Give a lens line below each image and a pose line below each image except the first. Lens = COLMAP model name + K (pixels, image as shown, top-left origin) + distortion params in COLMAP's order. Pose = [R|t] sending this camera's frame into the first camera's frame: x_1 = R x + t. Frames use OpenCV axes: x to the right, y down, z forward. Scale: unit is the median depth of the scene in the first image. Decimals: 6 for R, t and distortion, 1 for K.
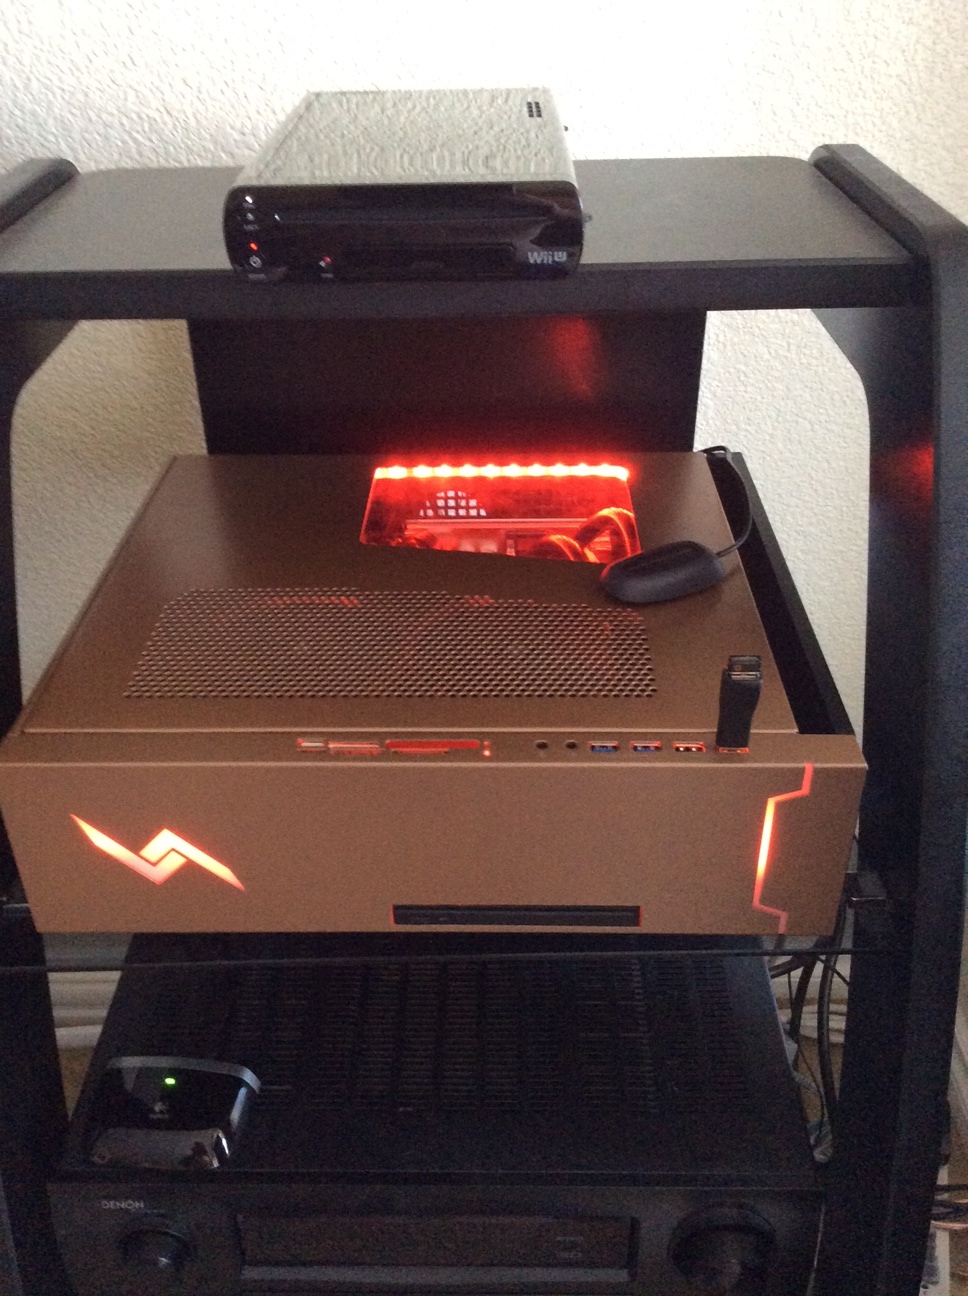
lens RADIAL K [[1232.9, 0, 484.0], [0, 1232.9, 648.0], [0, 0, 1]] dist [0.009845, 0.006365]
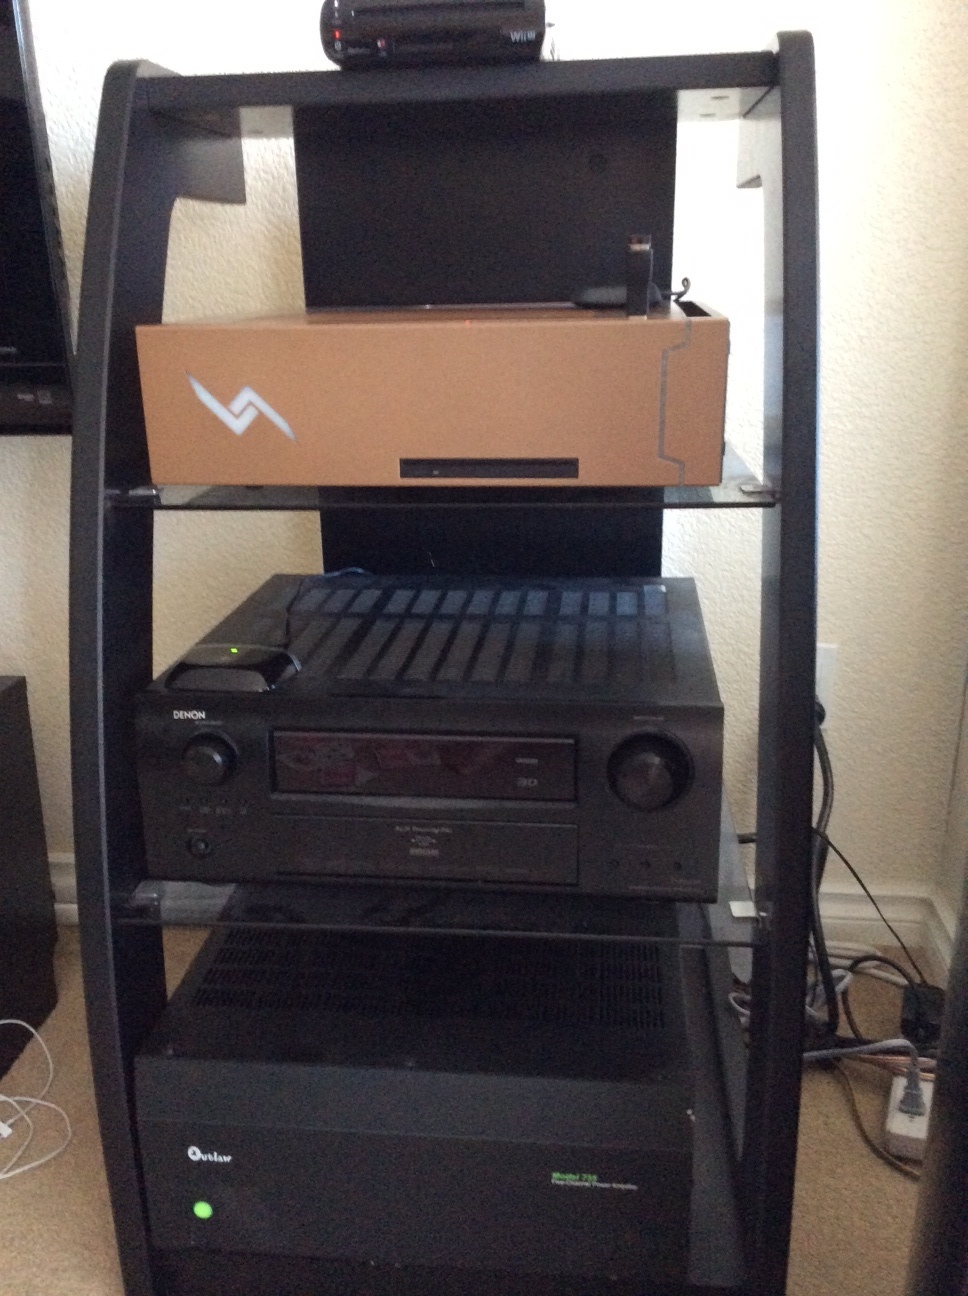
lens RADIAL K [[1232.9, 0, 484.0], [0, 1232.9, 648.0], [0, 0, 1]] dist [0.009845, 0.006365]
pose [[0.994762, 0.026242, -0.098789, 0.164031], [-0.050579, 0.966238, -0.252637, 0.765678], [0.088824, 0.256310, 0.962505, -0.281783]]
